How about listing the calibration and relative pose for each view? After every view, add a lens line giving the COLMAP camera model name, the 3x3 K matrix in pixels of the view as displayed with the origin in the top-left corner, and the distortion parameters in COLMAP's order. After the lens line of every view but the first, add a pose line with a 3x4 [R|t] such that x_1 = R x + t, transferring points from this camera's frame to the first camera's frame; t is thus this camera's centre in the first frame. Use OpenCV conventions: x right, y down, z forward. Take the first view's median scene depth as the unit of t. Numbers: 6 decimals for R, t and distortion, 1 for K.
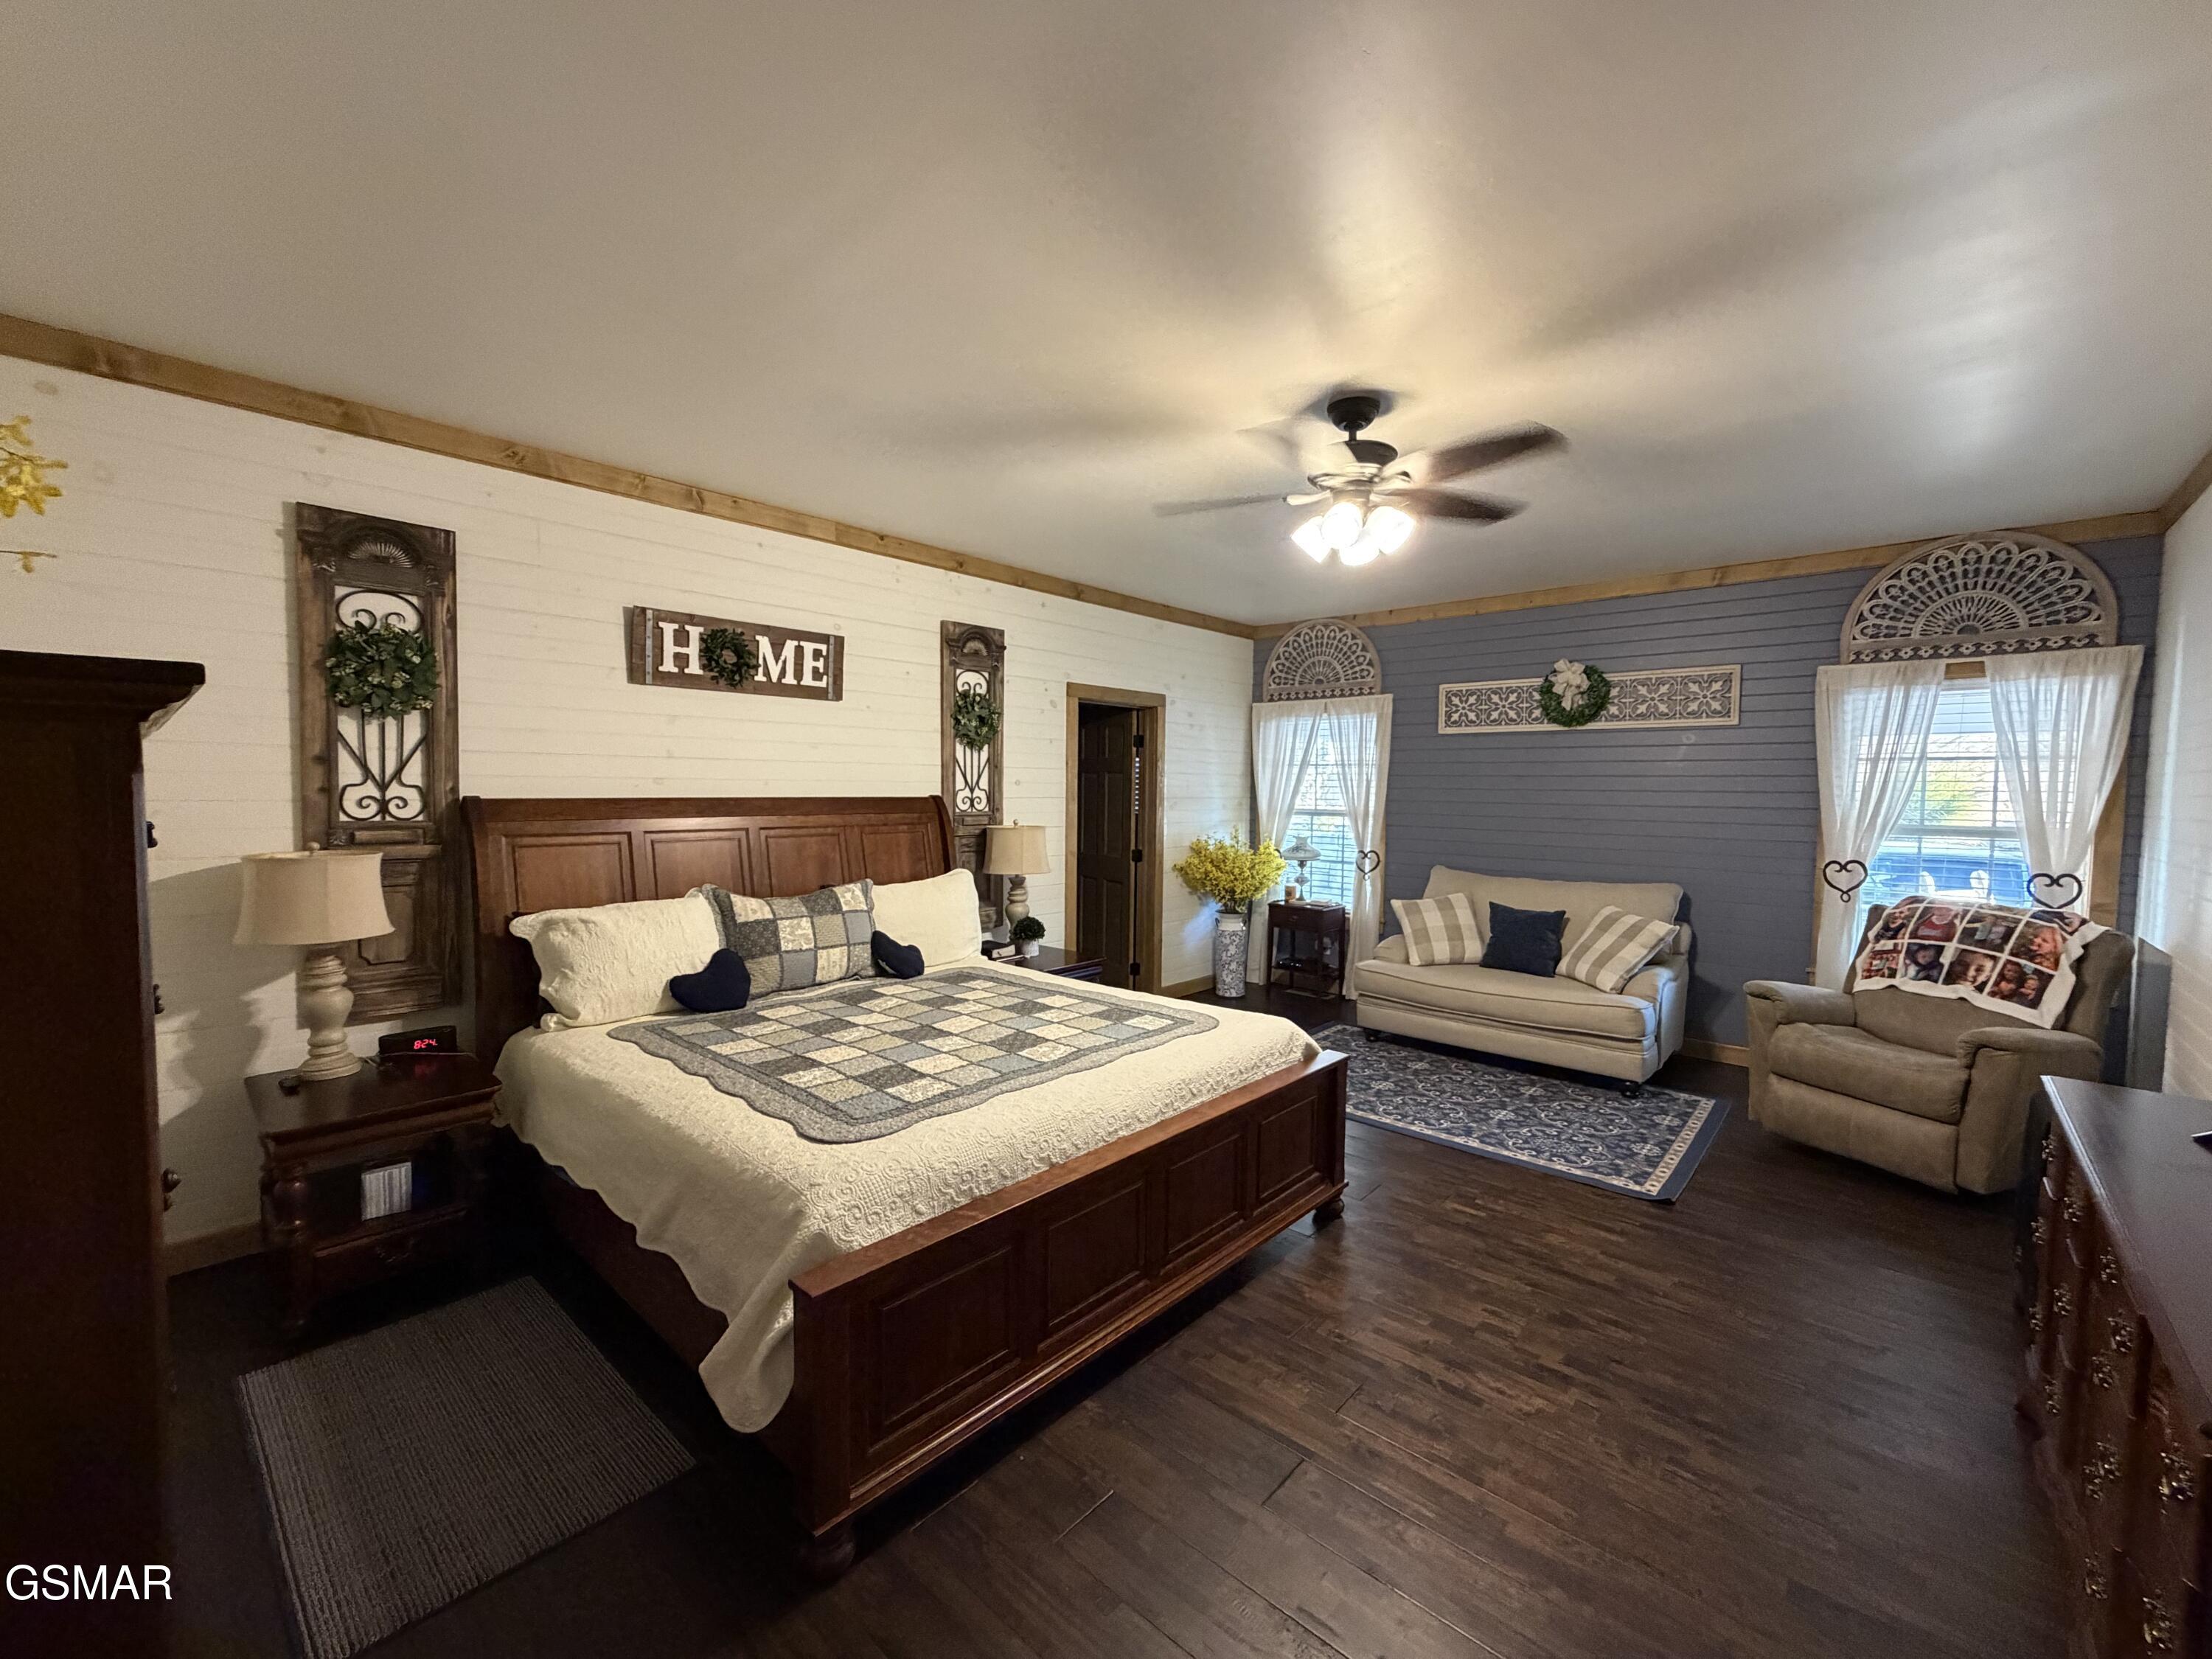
lens RADIAL K [[907.1, 0, 1106.0], [0, 907.1, 829.5], [0, 0, 1]] dist [0.002697, -0.000659]
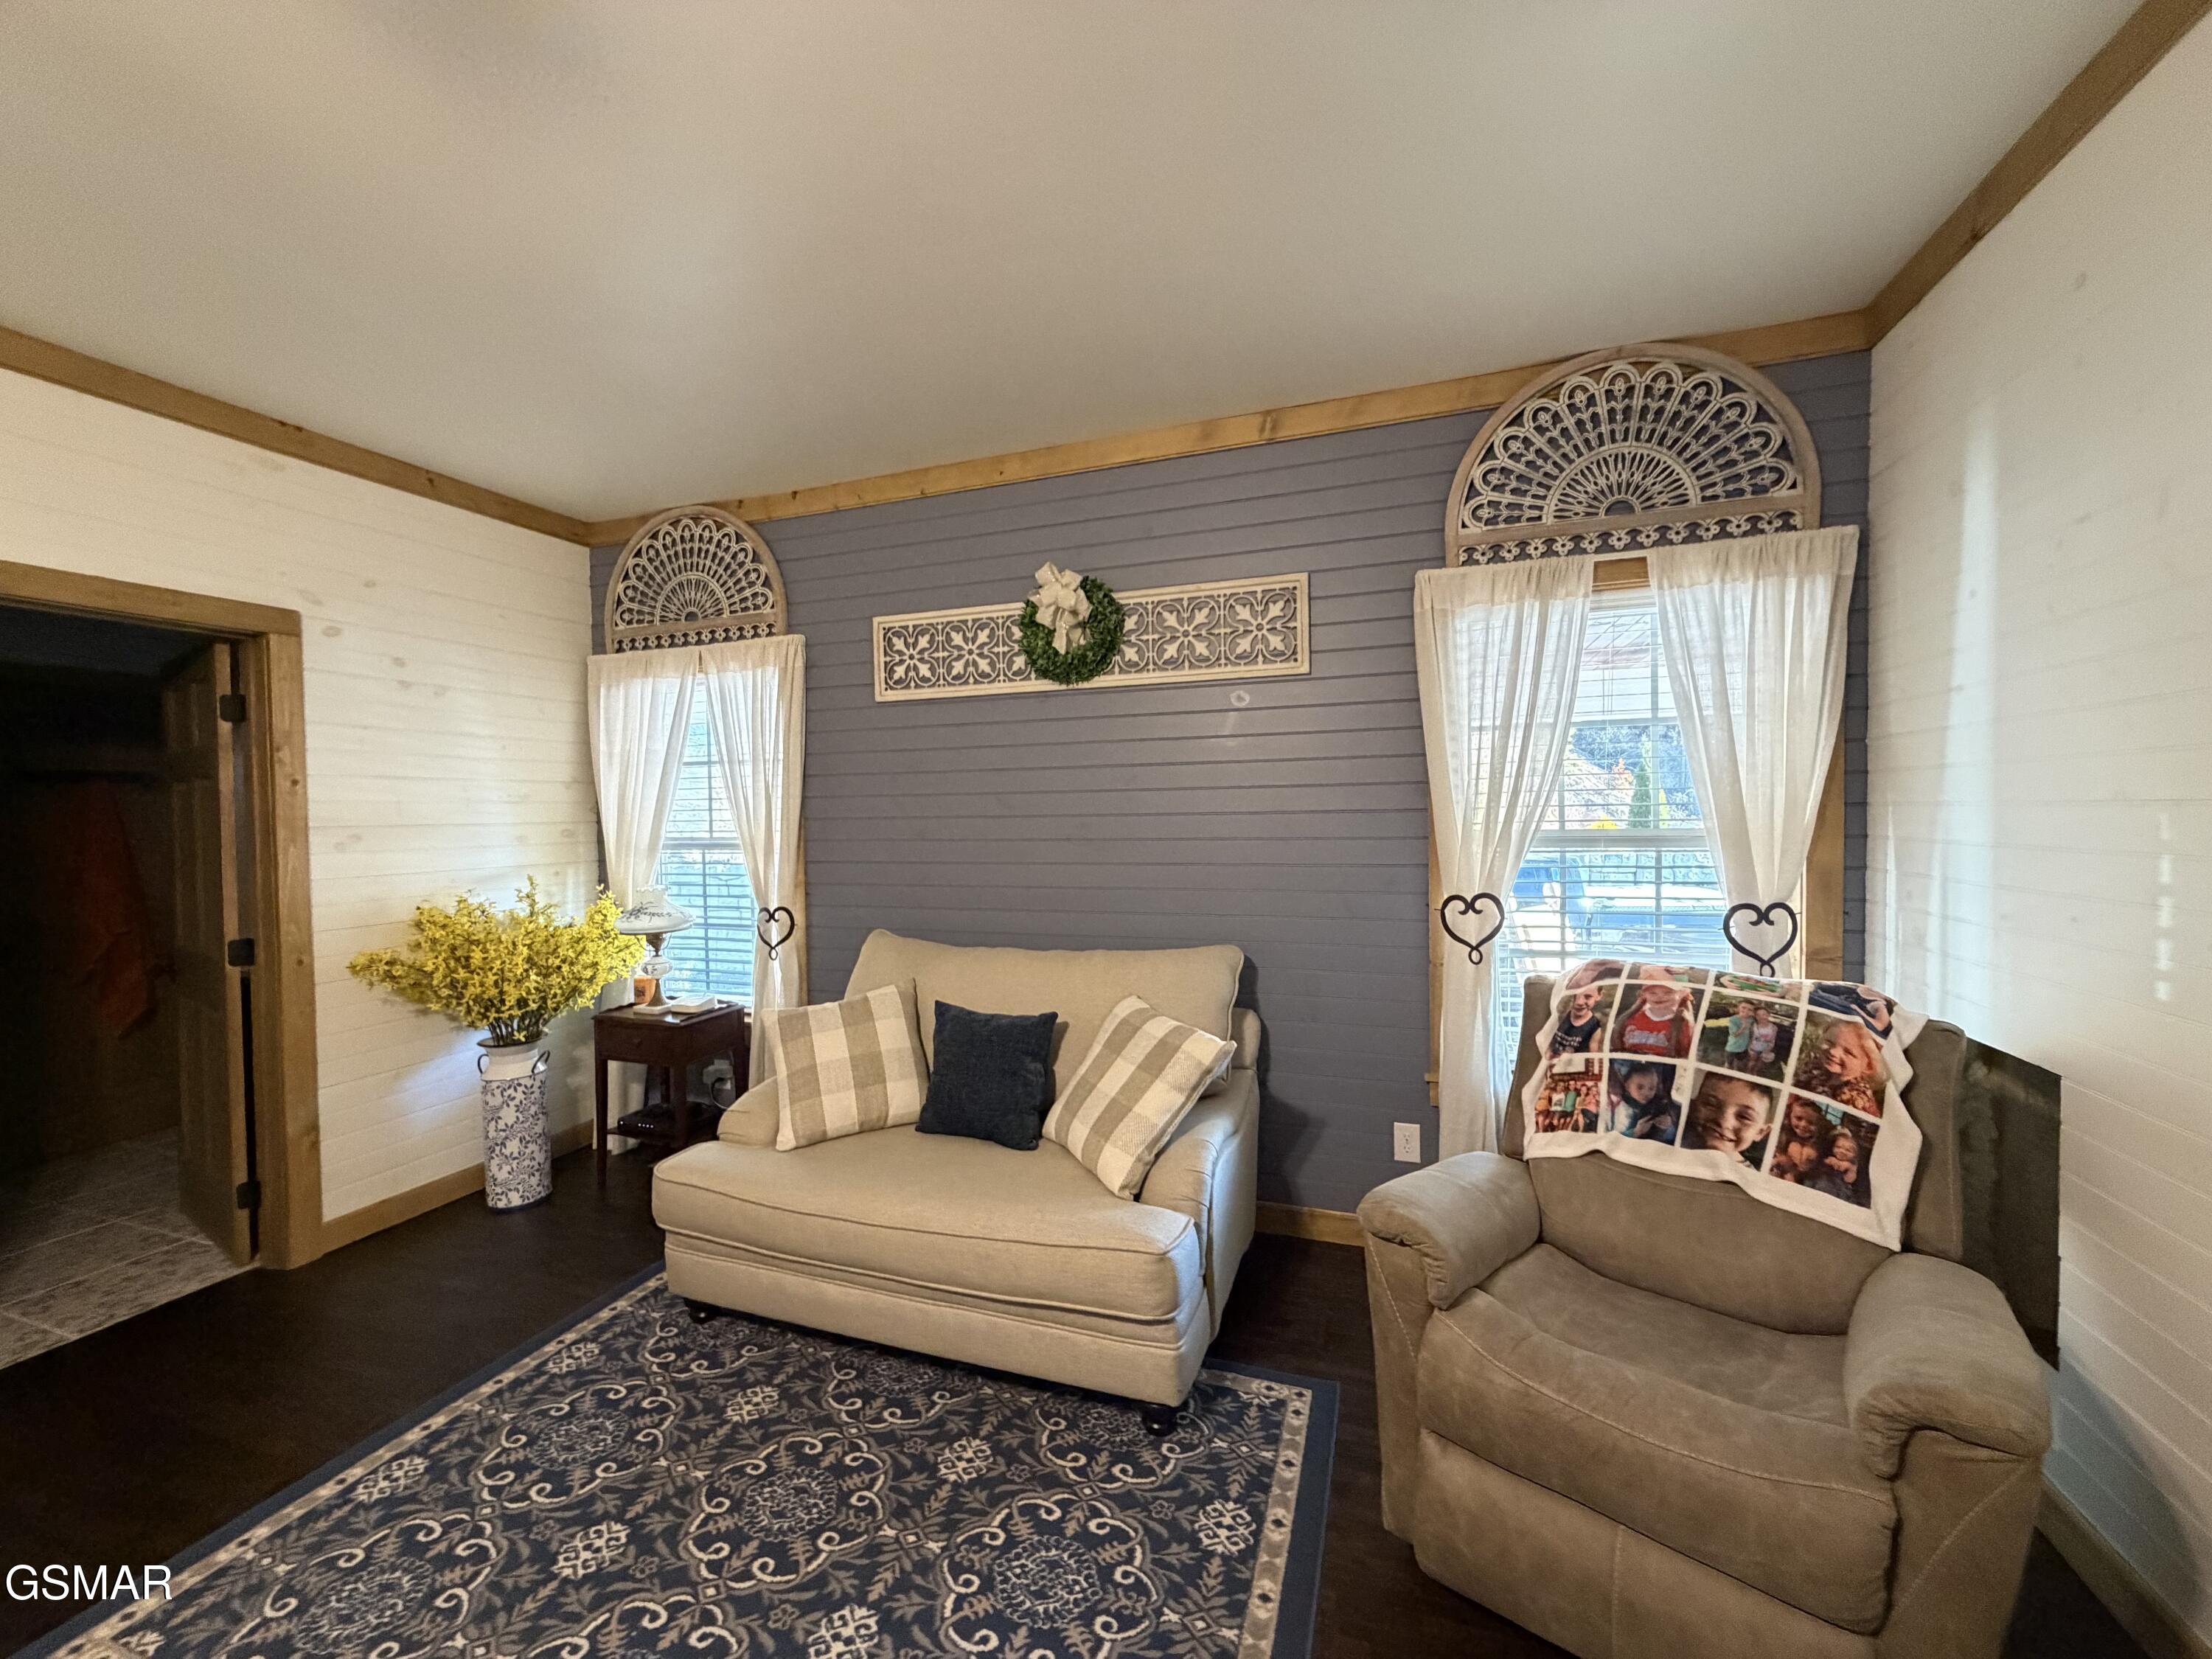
lens RADIAL K [[907.1, 0, 1106.0], [0, 907.1, 829.5], [0, 0, 1]] dist [0.002697, -0.000659]
pose [[0.921734, -0.034624, 0.386273, 0.379385], [0.045144, 0.998815, -0.018194, -0.008584], [-0.385186, 0.034208, 0.922205, 0.564751]]
